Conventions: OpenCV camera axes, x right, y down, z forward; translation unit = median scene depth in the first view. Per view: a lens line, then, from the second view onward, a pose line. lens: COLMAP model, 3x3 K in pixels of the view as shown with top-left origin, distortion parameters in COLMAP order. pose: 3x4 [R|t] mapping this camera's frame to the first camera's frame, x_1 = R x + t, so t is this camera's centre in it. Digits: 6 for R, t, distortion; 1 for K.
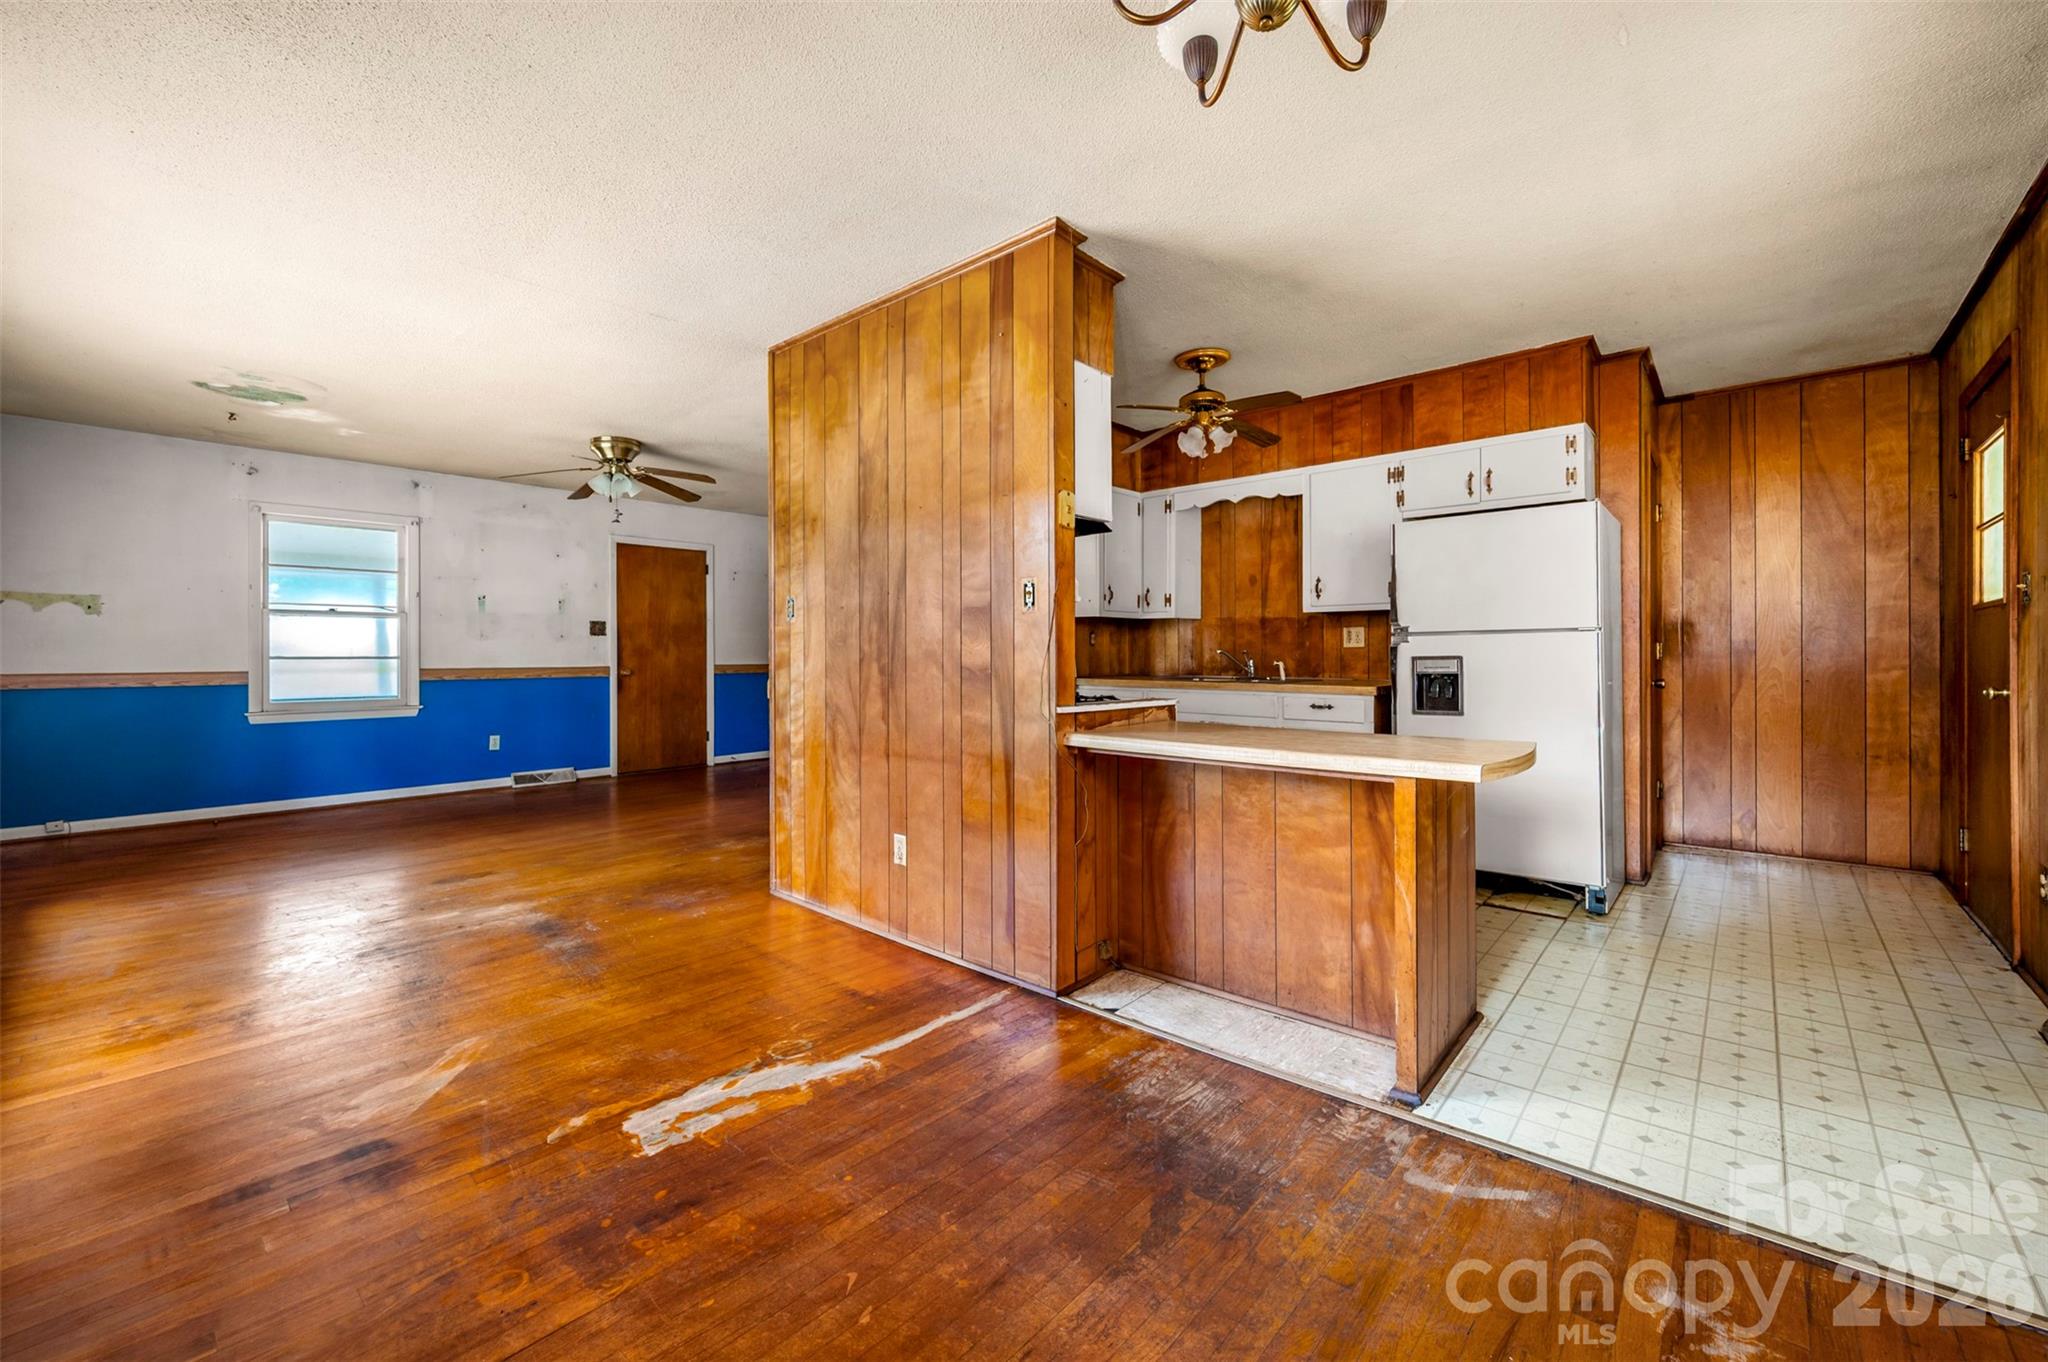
lens RADIAL K [[823.6, 0, 1017.3], [0, 823.6, 655.7], [0, 0, 1]] dist [0.001877, 0.000338]
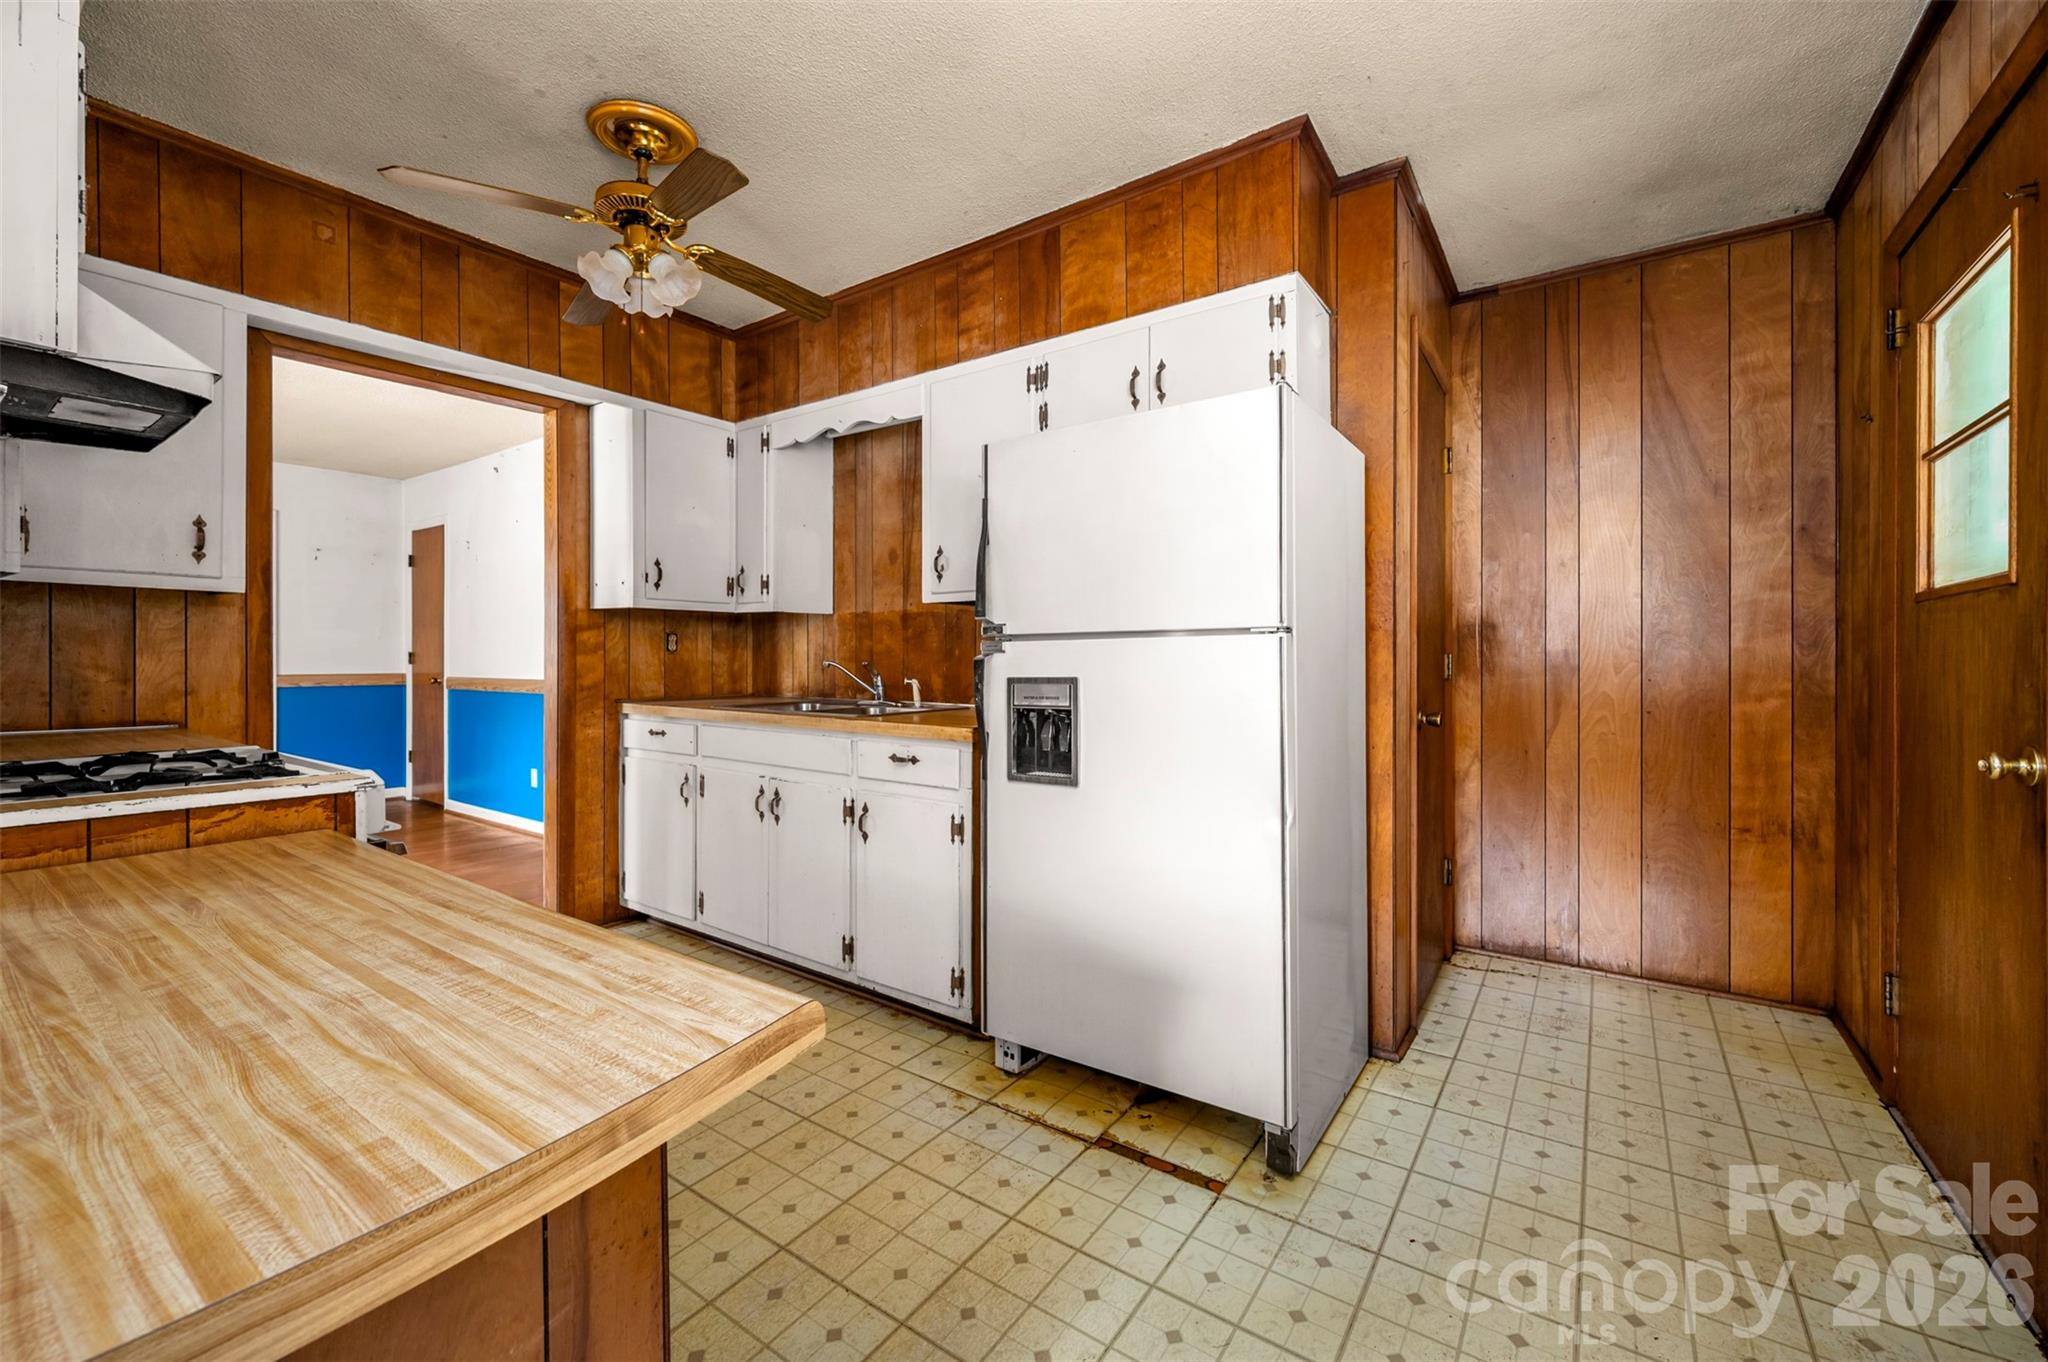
lens RADIAL K [[823.6, 0, 1010.8], [0, 823.6, 658.7], [0, 0, 1]] dist [0.001877, 0.000338]
pose [[0.994607, 0.004069, 0.103638, 0.340592], [-0.004020, 0.999992, -0.000680, -0.009324], [-0.103640, 0.000259, 0.994615, 0.354575]]
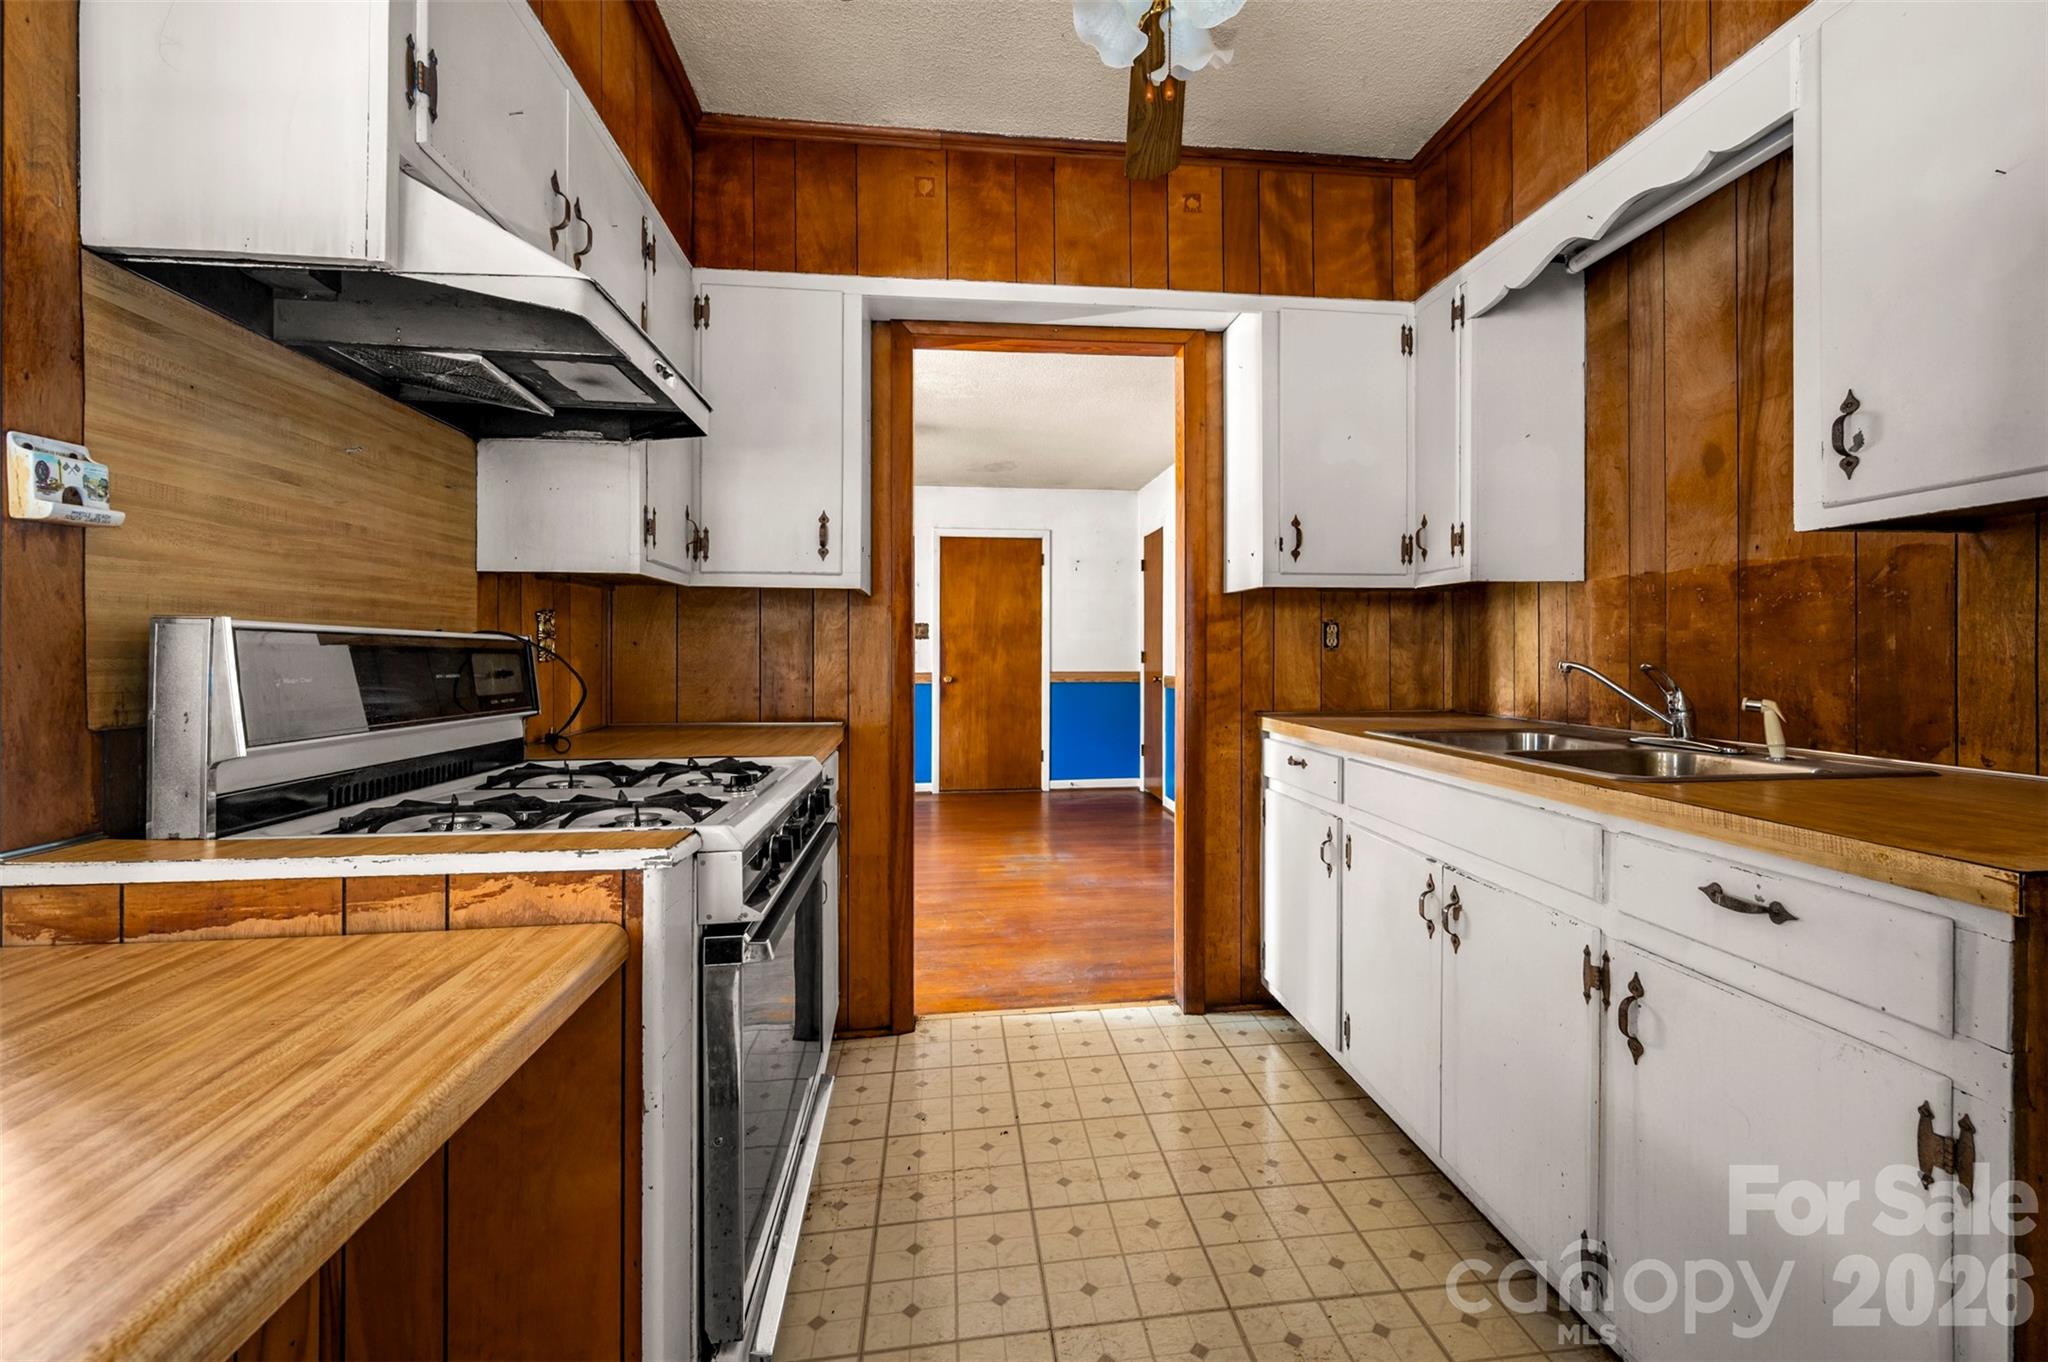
lens RADIAL K [[823.6, 0, 1077.6], [0, 823.6, 657.2], [0, 0, 1]] dist [0.001877, 0.000338]
pose [[0.767394, 0.002923, -0.641169, 0.331317], [-0.002363, 0.999996, 0.001730, -0.009309], [0.641172, 0.000188, 0.767398, 0.612891]]
